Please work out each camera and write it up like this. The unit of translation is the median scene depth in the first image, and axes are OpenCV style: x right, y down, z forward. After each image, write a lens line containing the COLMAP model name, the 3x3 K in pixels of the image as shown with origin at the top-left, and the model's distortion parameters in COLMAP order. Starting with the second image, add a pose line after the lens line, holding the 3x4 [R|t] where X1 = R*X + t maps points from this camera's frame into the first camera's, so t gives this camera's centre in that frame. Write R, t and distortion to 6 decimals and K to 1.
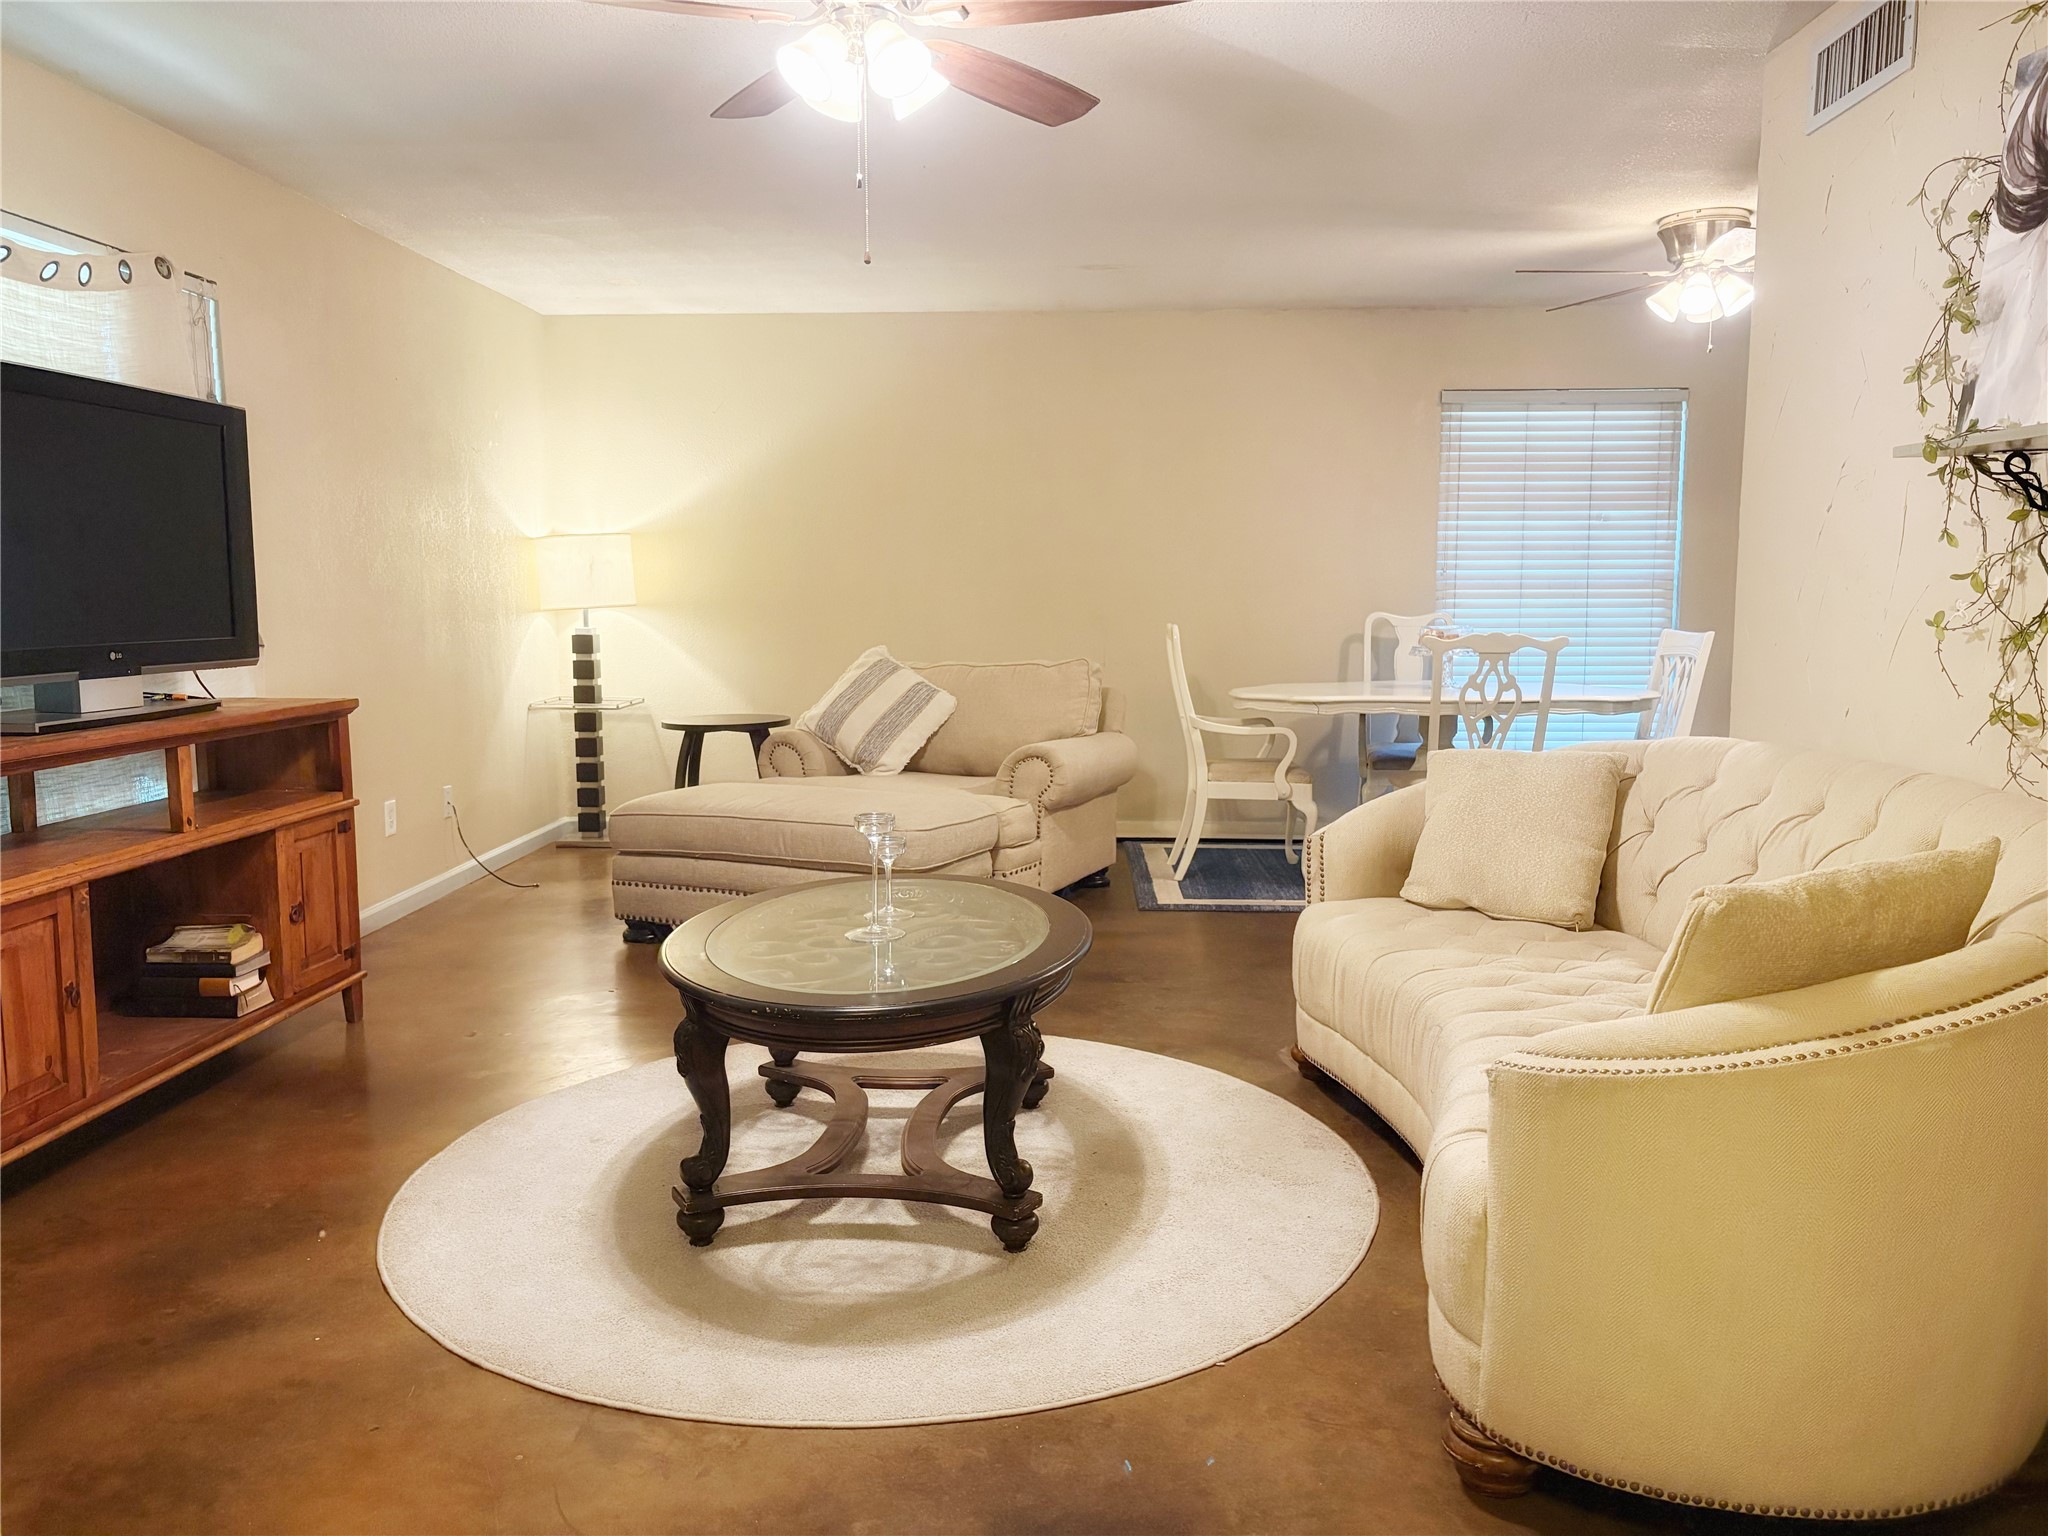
lens RADIAL K [[1550.2, 0, 1025.6], [0, 1550.2, 768.8], [0, 0, 1]] dist [0.011711, -0.001443]
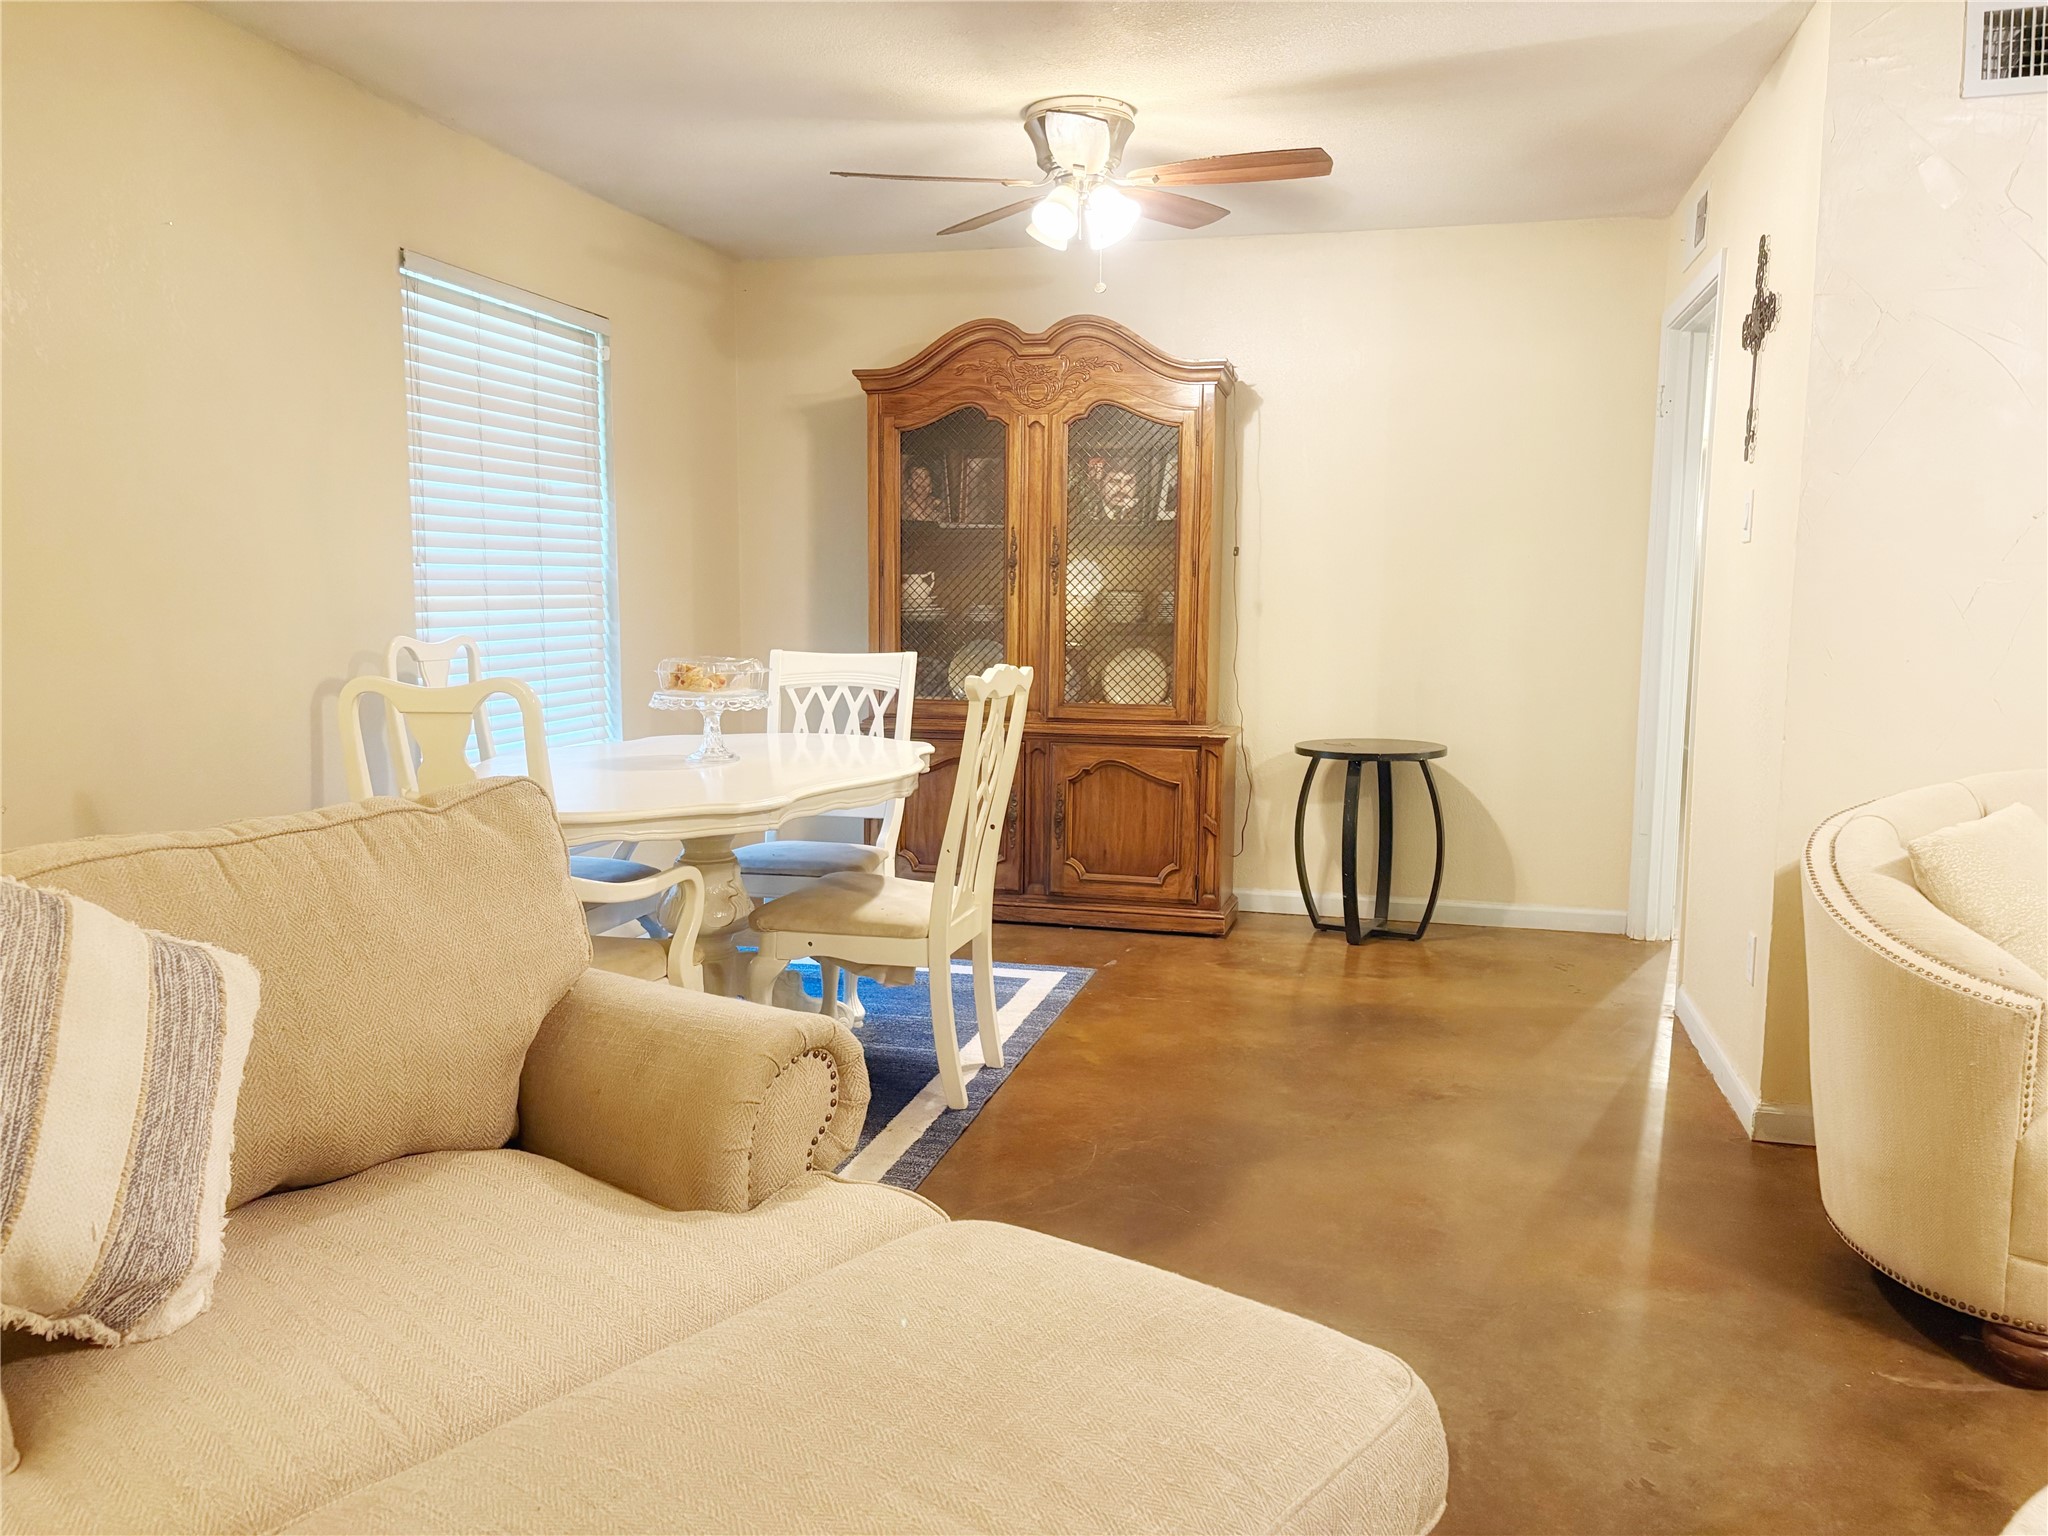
lens RADIAL K [[1550.2, 0, 1028.1], [0, 1550.2, 768.9], [0, 0, 1]] dist [0.011711, -0.001443]
pose [[0.175527, -0.116792, 0.977522, -0.269936], [0.096926, 0.990164, 0.100898, -0.089304], [-0.979692, 0.077037, 0.185120, 0.680173]]
